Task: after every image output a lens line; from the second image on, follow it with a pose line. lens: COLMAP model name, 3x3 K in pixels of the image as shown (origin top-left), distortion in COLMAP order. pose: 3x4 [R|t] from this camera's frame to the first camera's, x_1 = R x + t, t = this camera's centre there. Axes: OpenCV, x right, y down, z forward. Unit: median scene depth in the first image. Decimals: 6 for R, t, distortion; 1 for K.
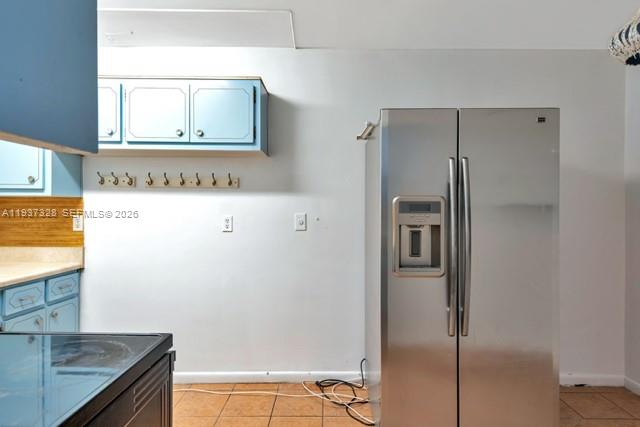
lens RADIAL K [[366.1, 0, 322.8], [0, 366.1, 210.1], [0, 0, 1]] dist [0.008778, 0.001953]
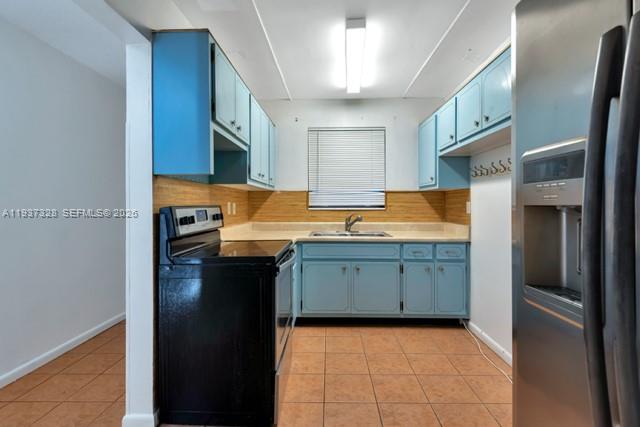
lens RADIAL K [[310.2, 0, 324.3], [0, 310.2, 205.4], [0, 0, 1]] dist [0.035985, -0.011505]
pose [[-0.014418, -0.002332, -0.999893, 0.496998], [0.003912, 0.999989, -0.002388, 0.029117], [0.999888, -0.003946, -0.014408, 0.520675]]
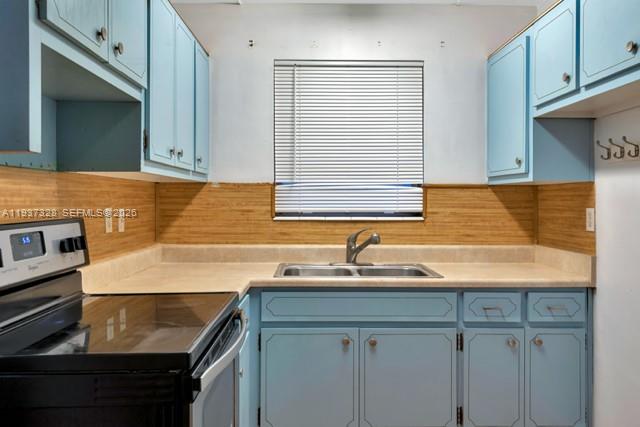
lens RADIAL K [[523.0, 0, 324.6], [0, 523.0, 198.7], [0, 0, 1]] dist [0.024095, -0.014976]
pose [[0.027967, -0.007720, -0.999579, 0.300069], [0.000143, 0.999970, -0.007719, 0.004402], [0.999609, 0.000073, 0.027967, 0.510795]]
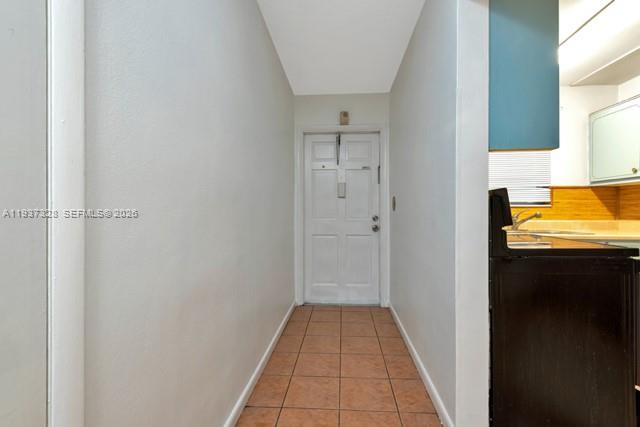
lens RADIAL K [[295.3, 0, 322.1], [0, 295.3, 211.7], [0, 0, 1]] dist [-0.004627, -0.000509]
pose [[-0.065535, -0.006439, -0.997829, 0.381720], [0.002129, 0.999976, -0.006593, 0.074568], [0.997848, -0.002557, -0.065520, -0.112854]]
